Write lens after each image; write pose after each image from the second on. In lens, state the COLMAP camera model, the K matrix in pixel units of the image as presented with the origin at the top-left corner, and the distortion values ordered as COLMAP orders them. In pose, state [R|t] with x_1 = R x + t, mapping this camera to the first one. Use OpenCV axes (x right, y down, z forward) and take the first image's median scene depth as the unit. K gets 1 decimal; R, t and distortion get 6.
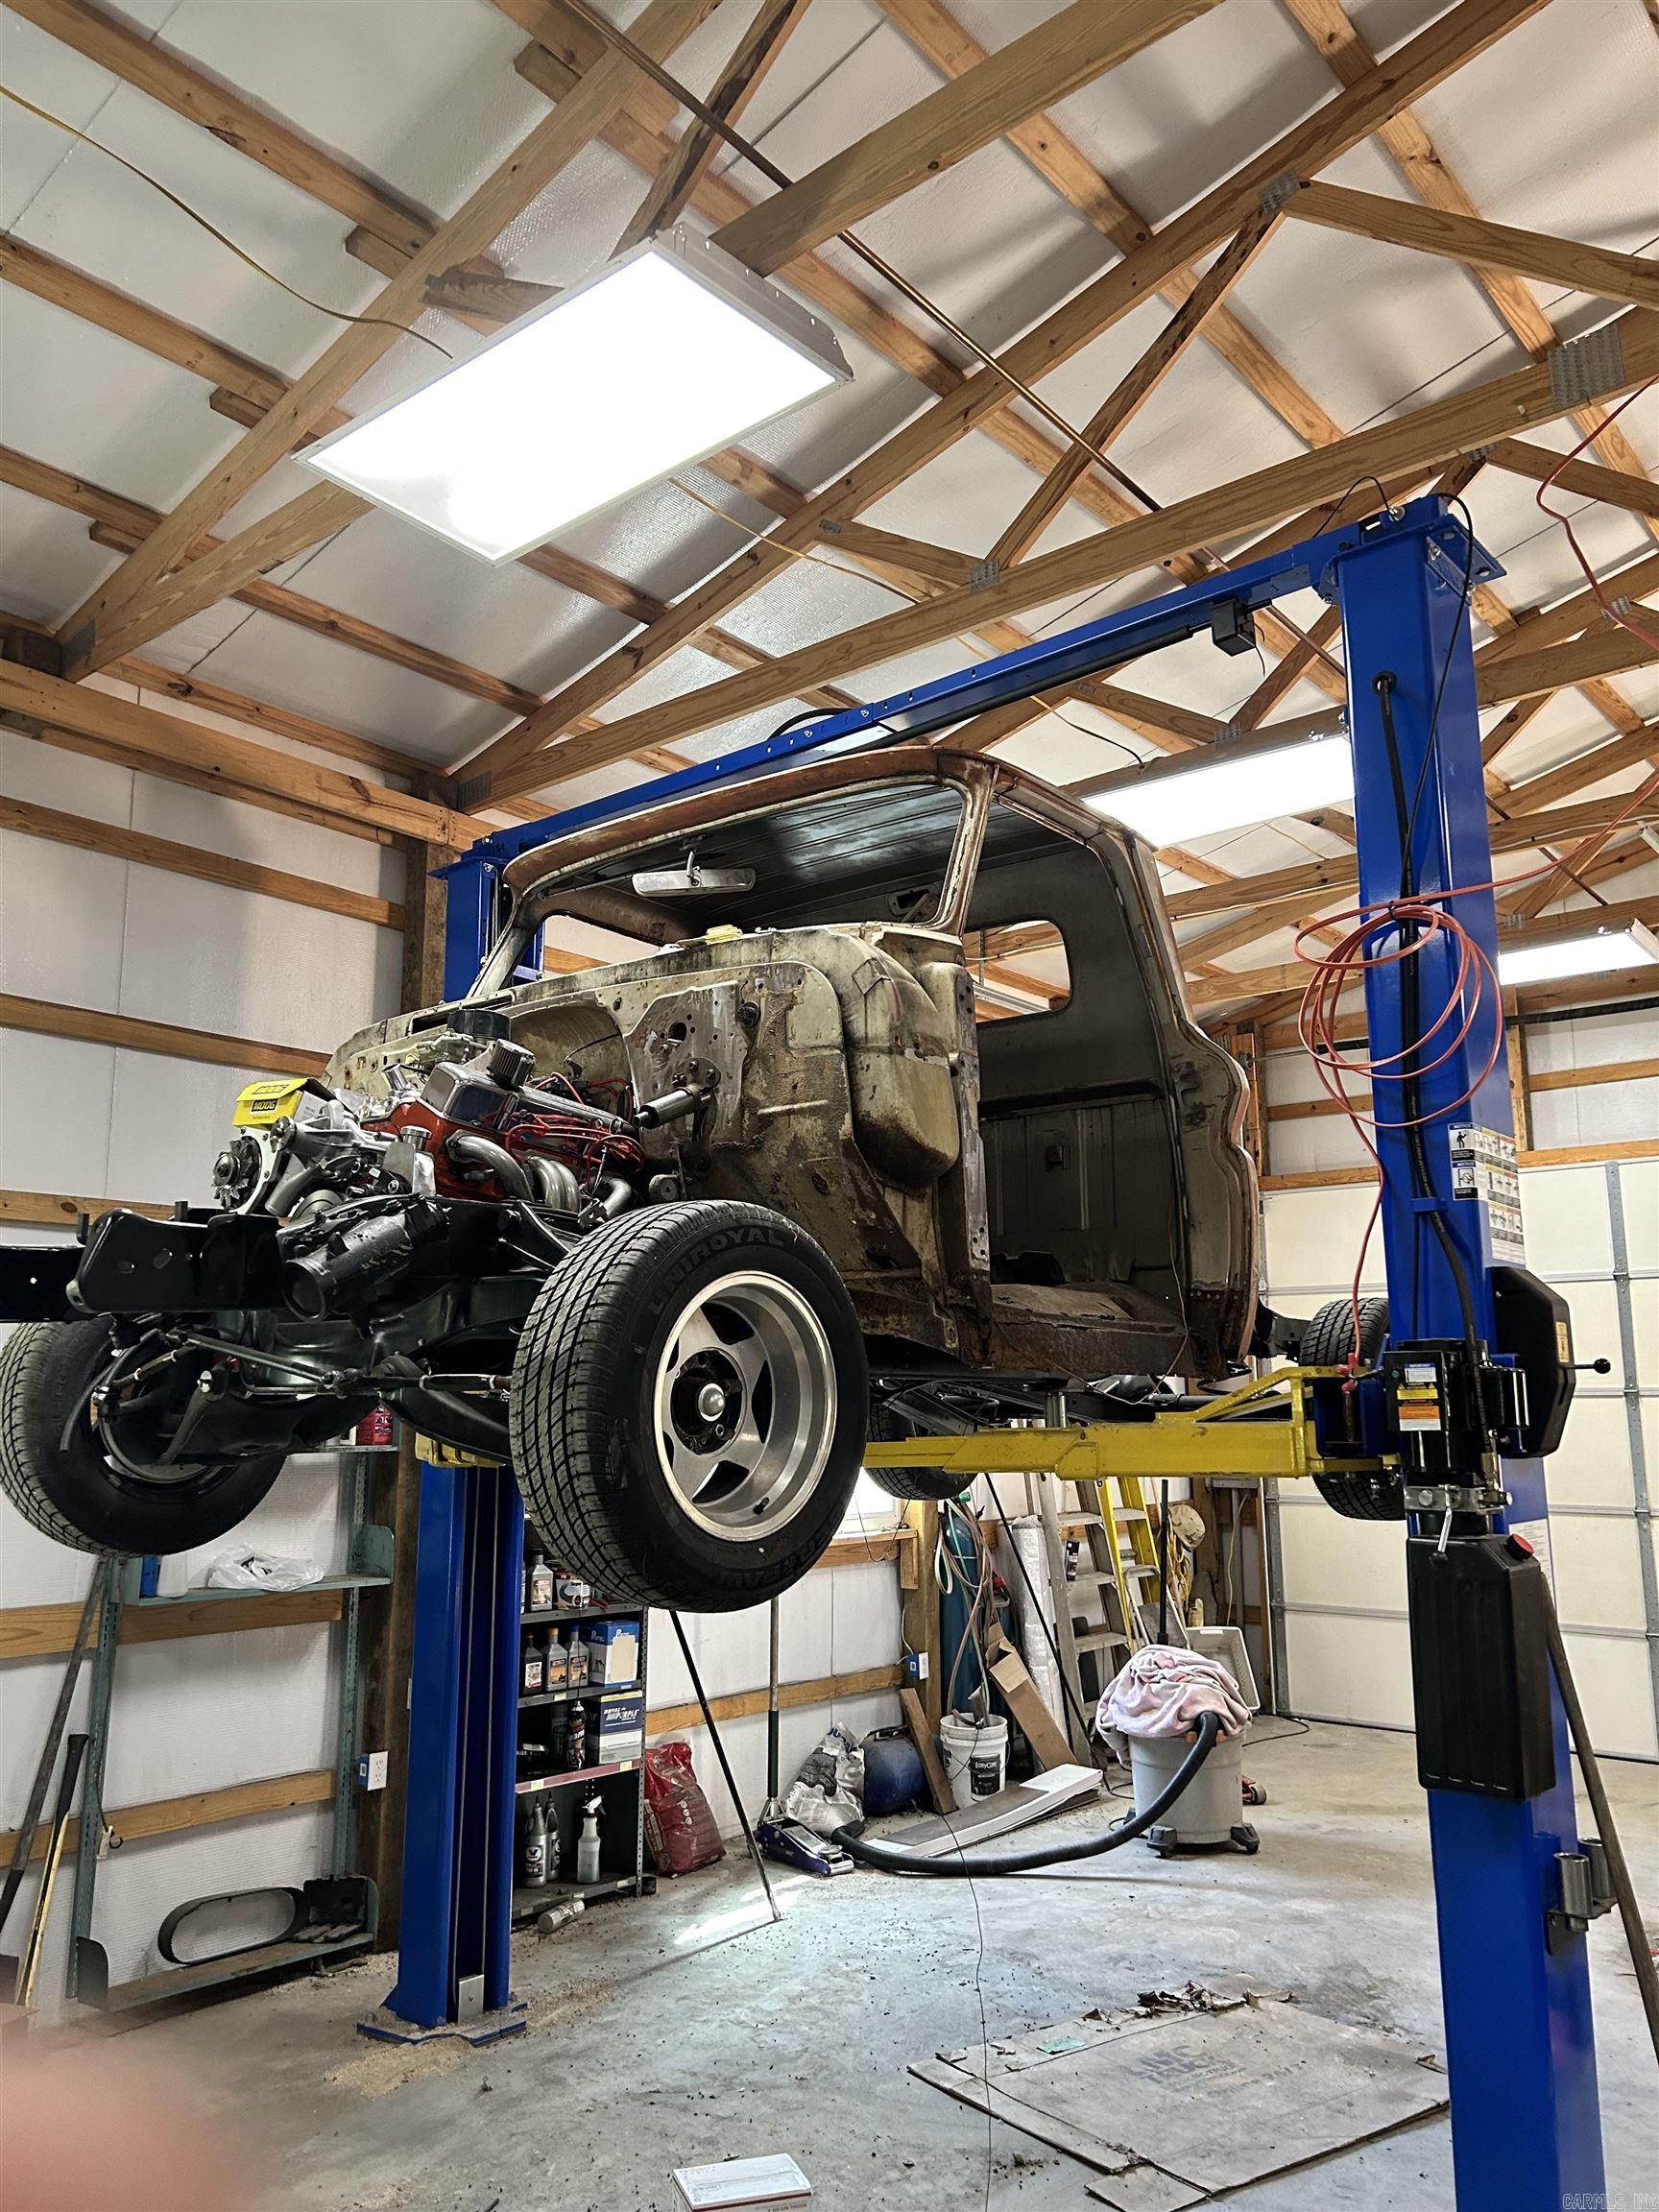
lens RADIAL K [[1658.4, 0, 829.5], [0, 1658.4, 1106.0], [0, 0, 1]] dist [0.055422, -0.072132]
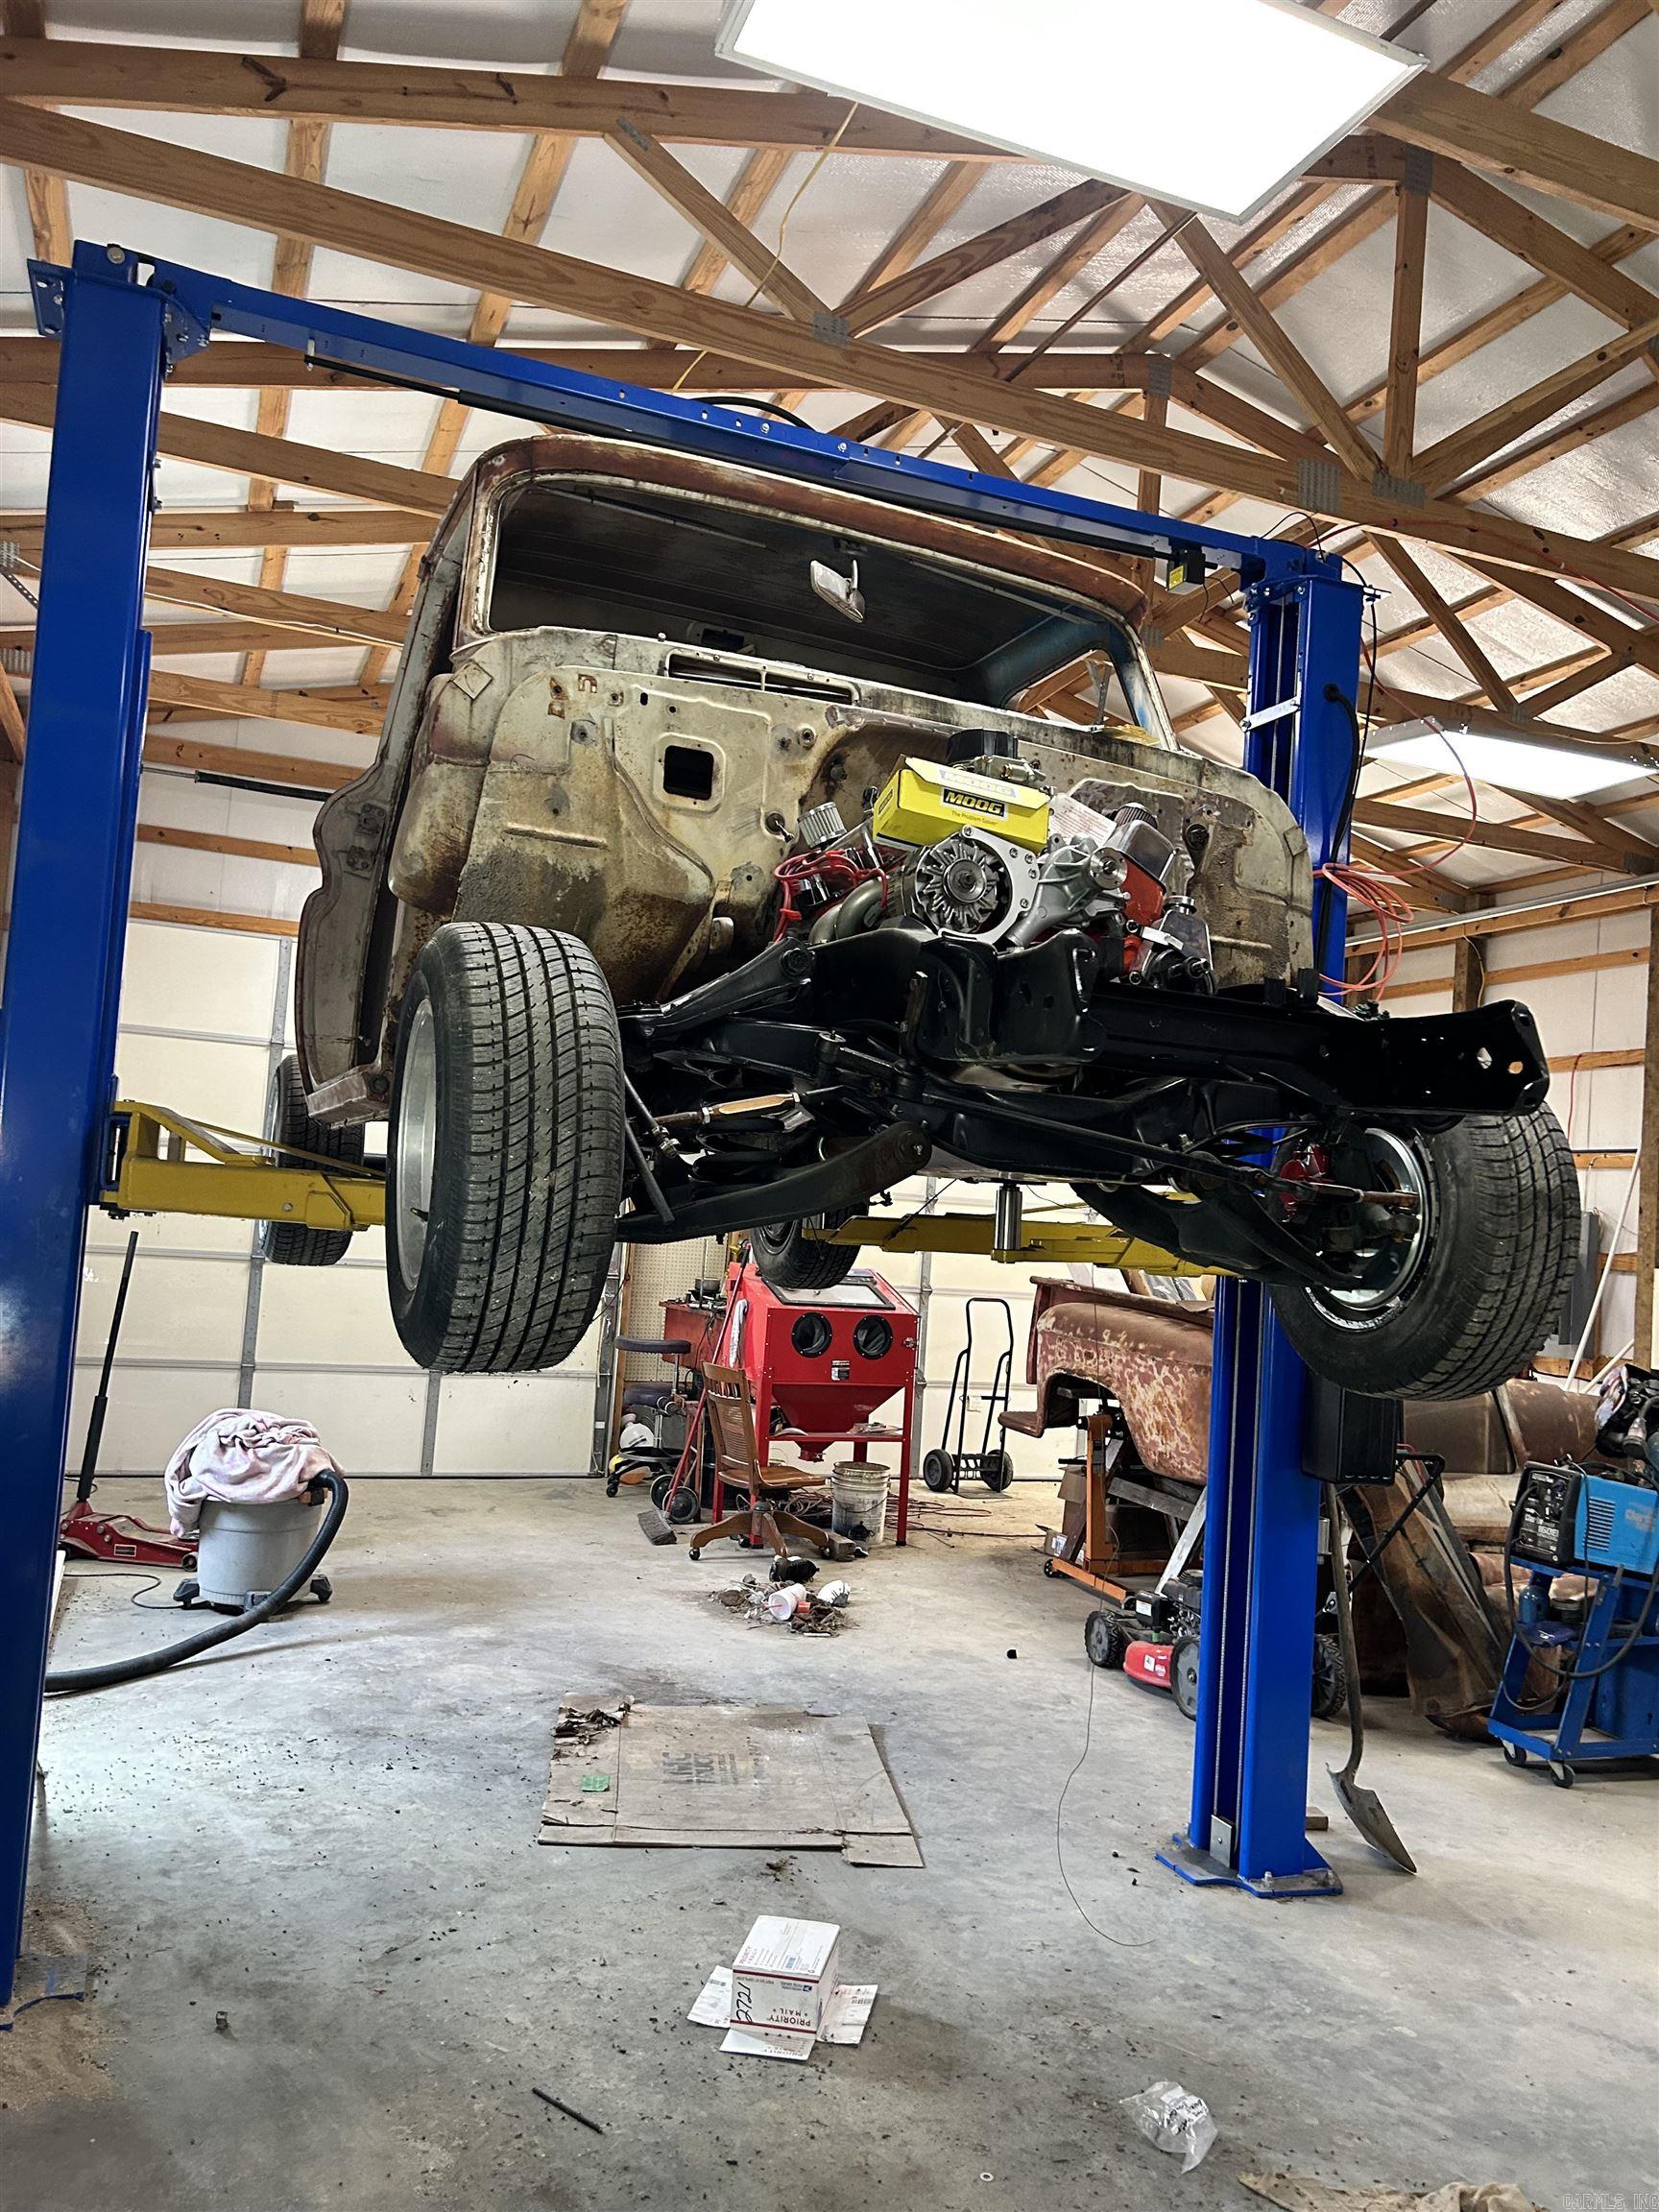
lens RADIAL K [[1680.3, 0, 829.0], [0, 1680.3, 1131.7], [0, 0, 1]] dist [0.053344, -0.056129]
pose [[0.468089, 0.079117, 0.880133, -0.698420], [-0.230066, 0.972548, 0.034934, 0.091024], [-0.853207, -0.218841, 0.473441, 0.435410]]
